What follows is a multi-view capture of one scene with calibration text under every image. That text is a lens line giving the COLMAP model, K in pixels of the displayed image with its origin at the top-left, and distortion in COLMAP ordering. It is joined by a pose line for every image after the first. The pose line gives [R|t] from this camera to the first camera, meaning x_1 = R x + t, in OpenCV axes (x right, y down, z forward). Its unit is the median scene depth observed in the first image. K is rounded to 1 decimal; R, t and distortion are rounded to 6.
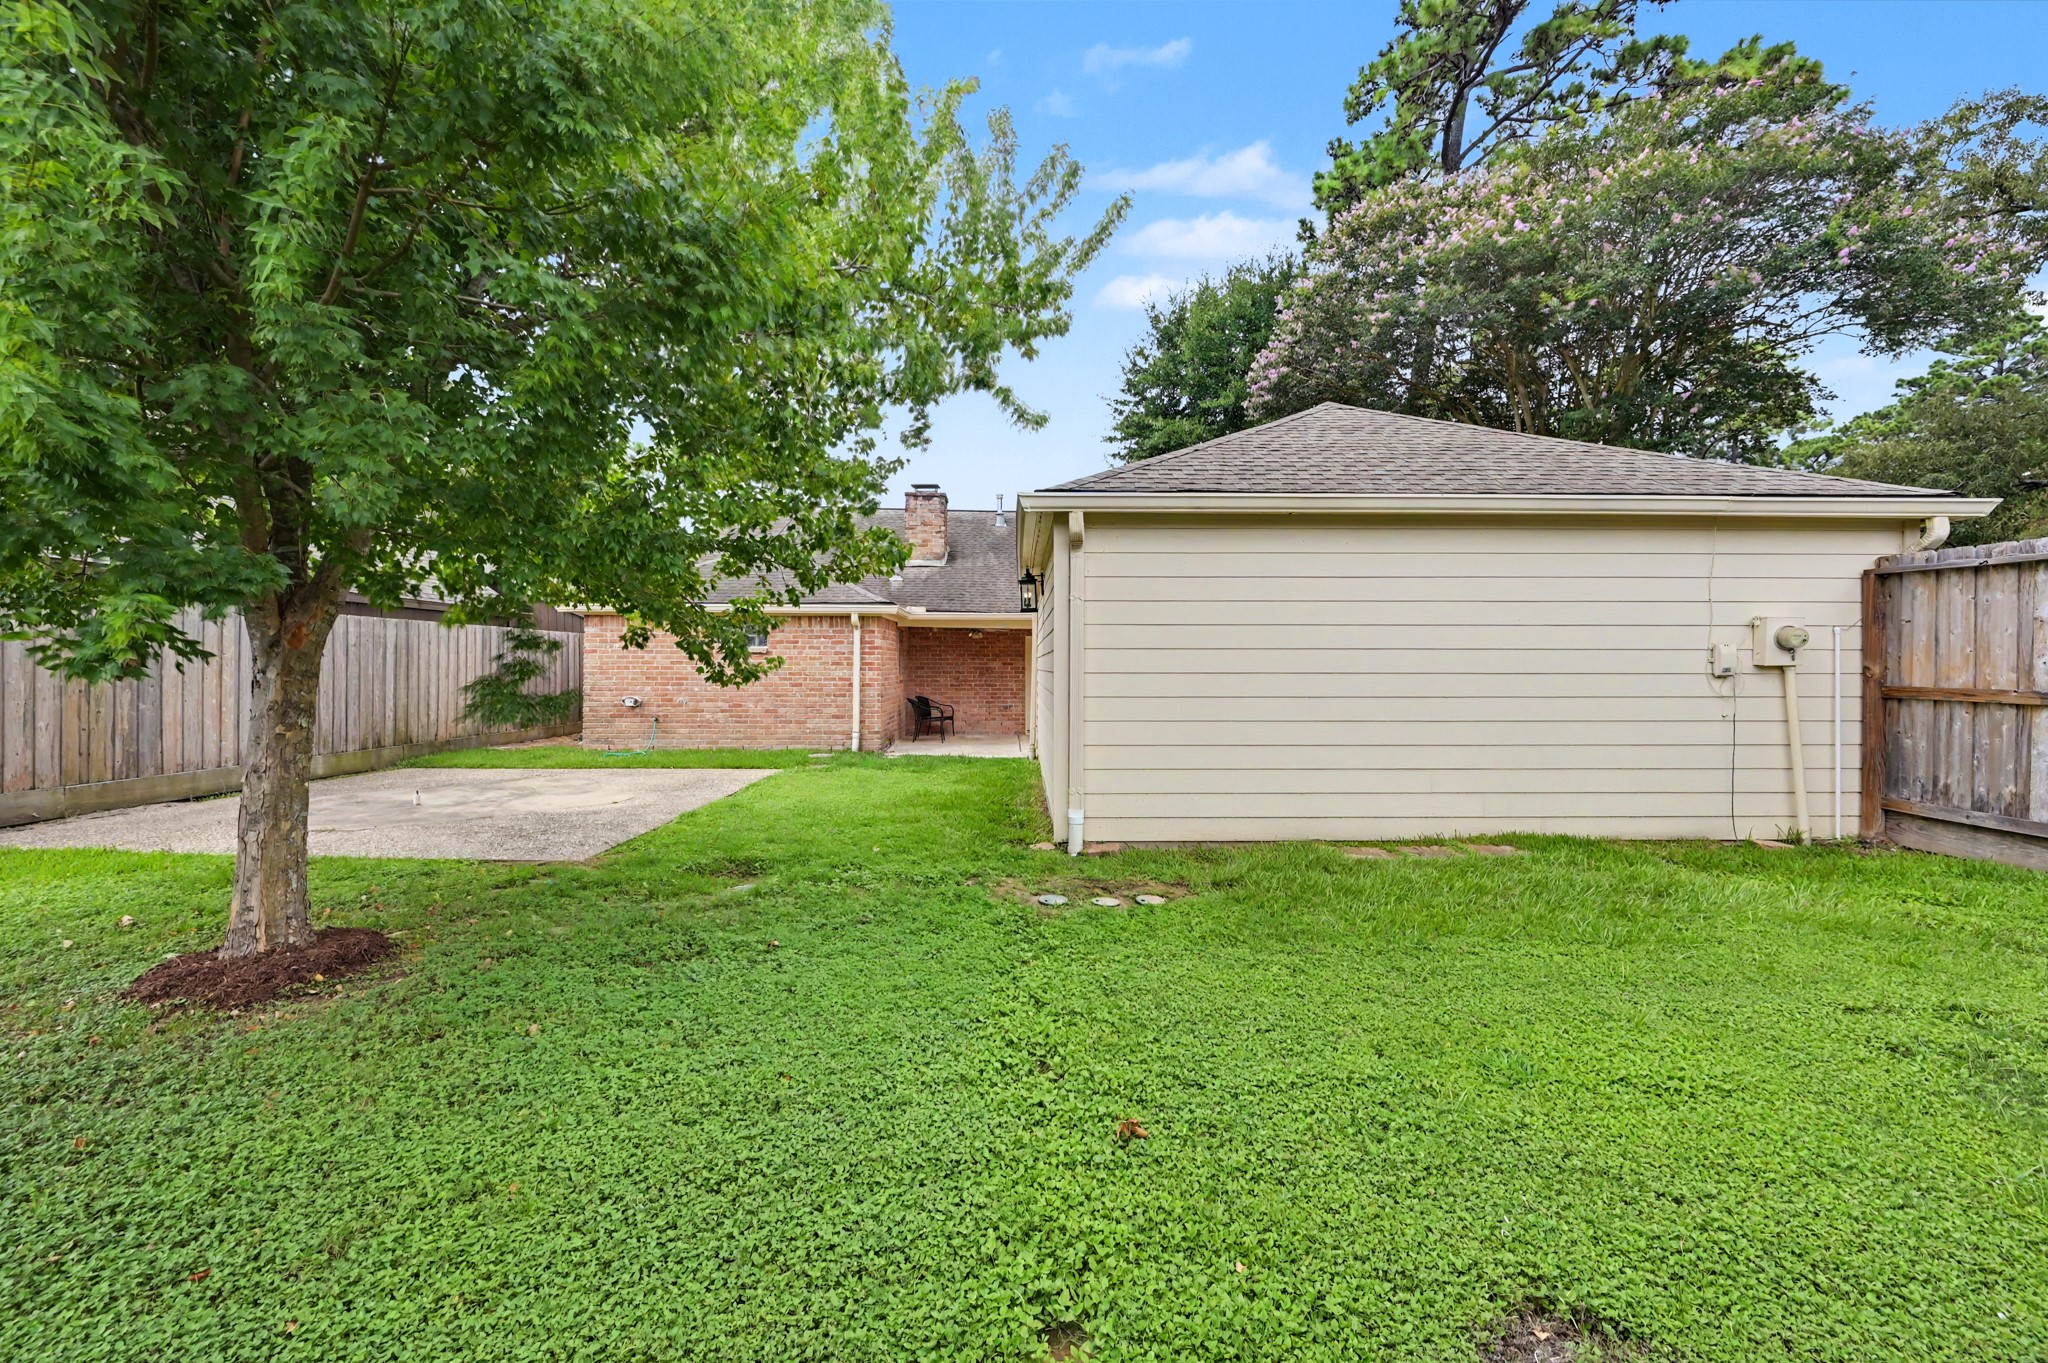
lens RADIAL K [[812.9, 0, 1019.5], [0, 812.9, 672.5], [0, 0, 1]] dist [0.000918, 0.000077]
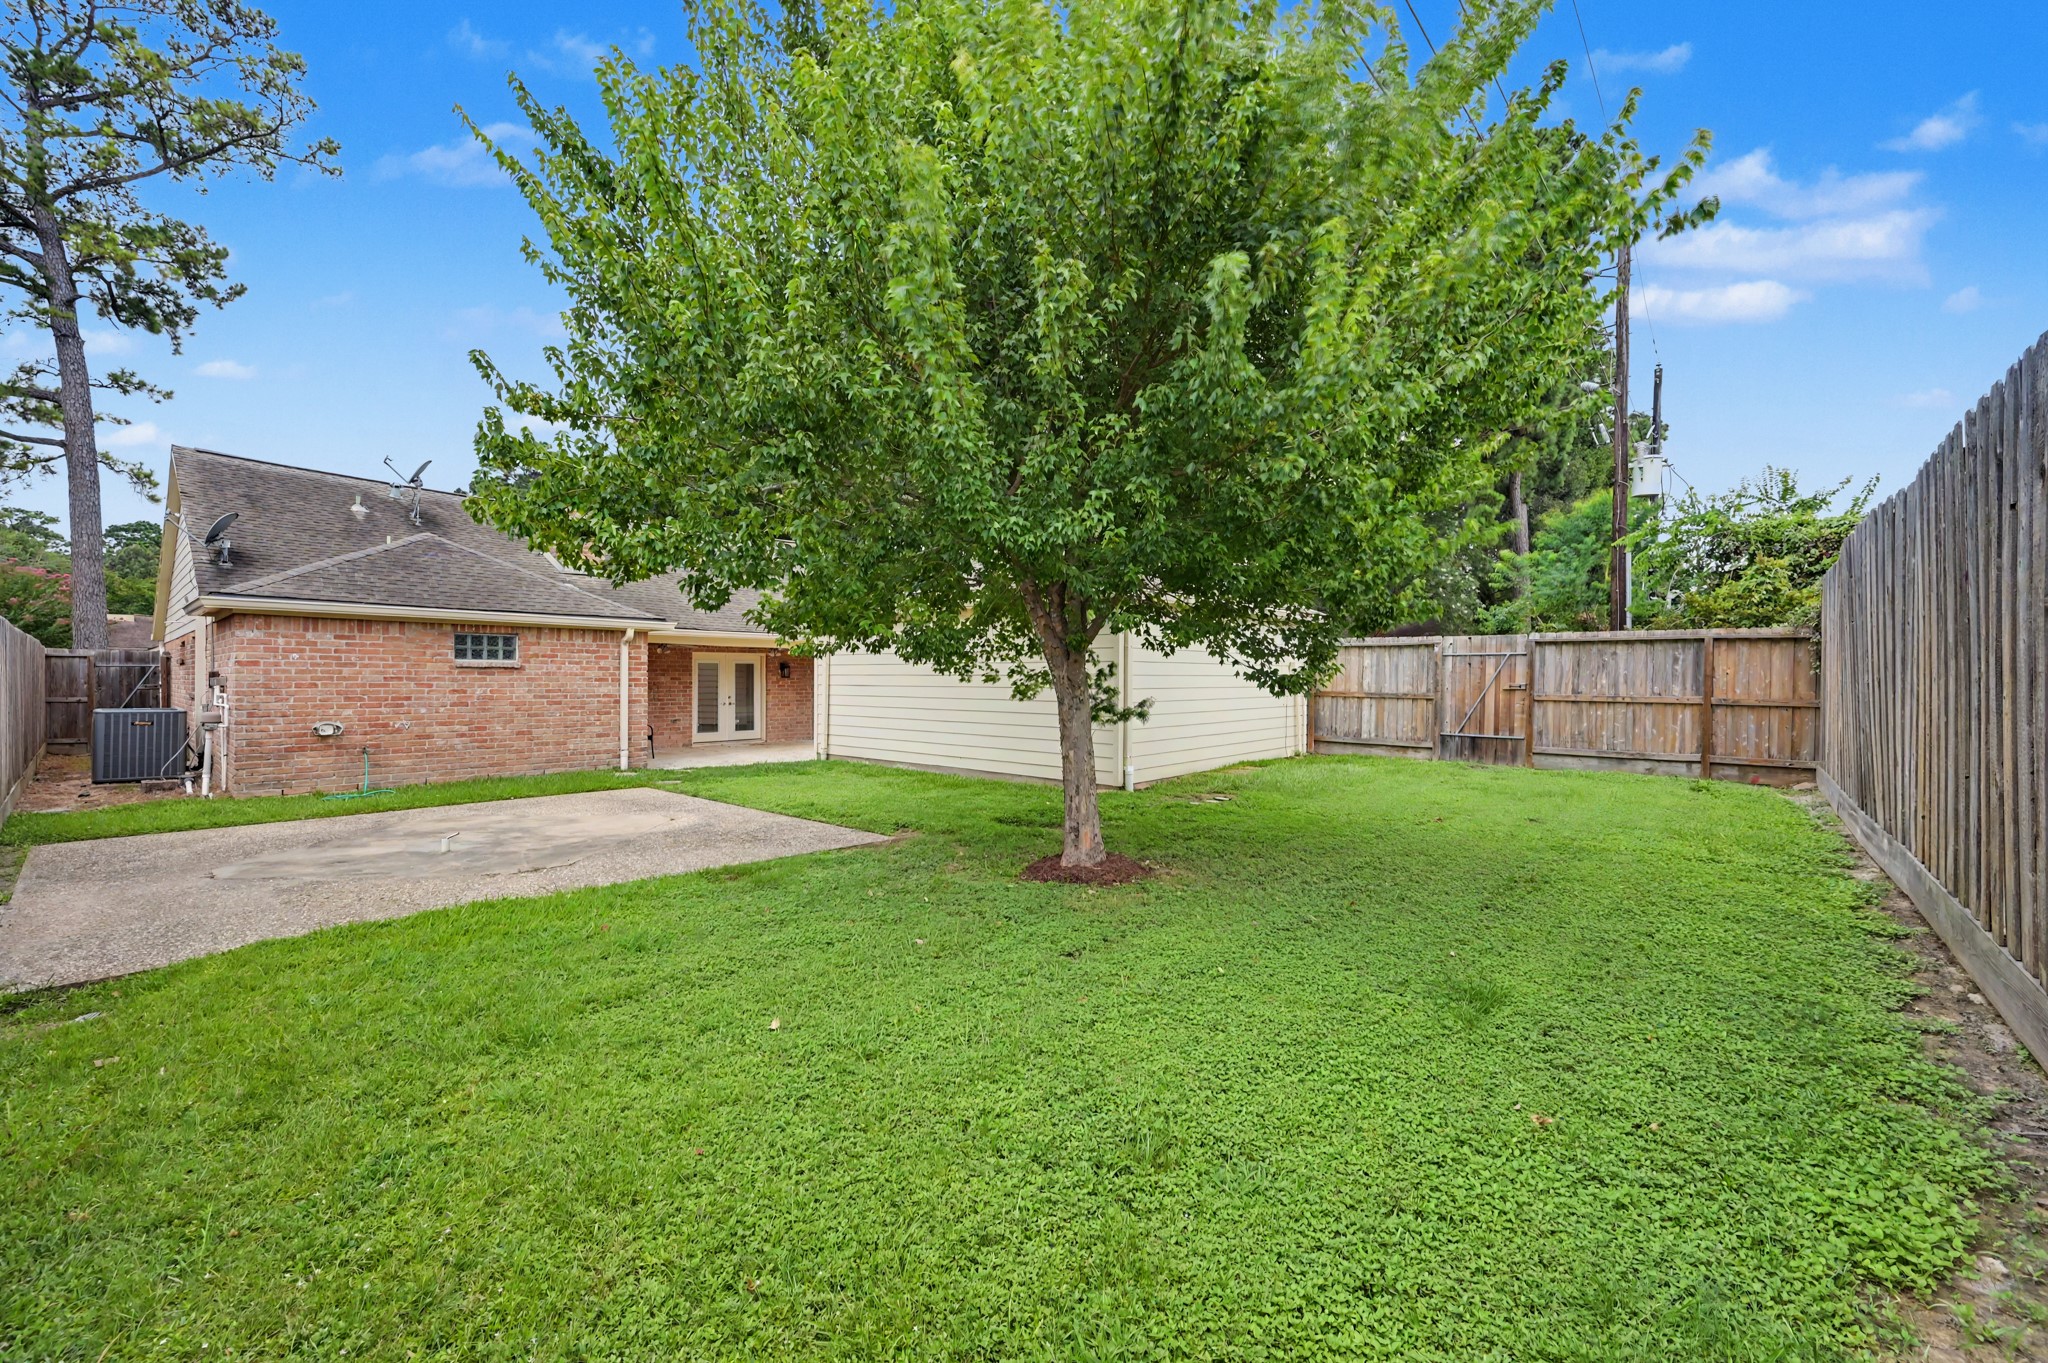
lens RADIAL K [[812.9, 0, 1031.4], [0, 812.9, 683.7], [0, 0, 1]] dist [0.000918, 0.000077]
pose [[0.670988, -0.001883, 0.741466, -0.602822], [0.003490, 0.999994, -0.000618, -0.003910], [-0.741460, 0.003002, 0.670990, -0.017017]]
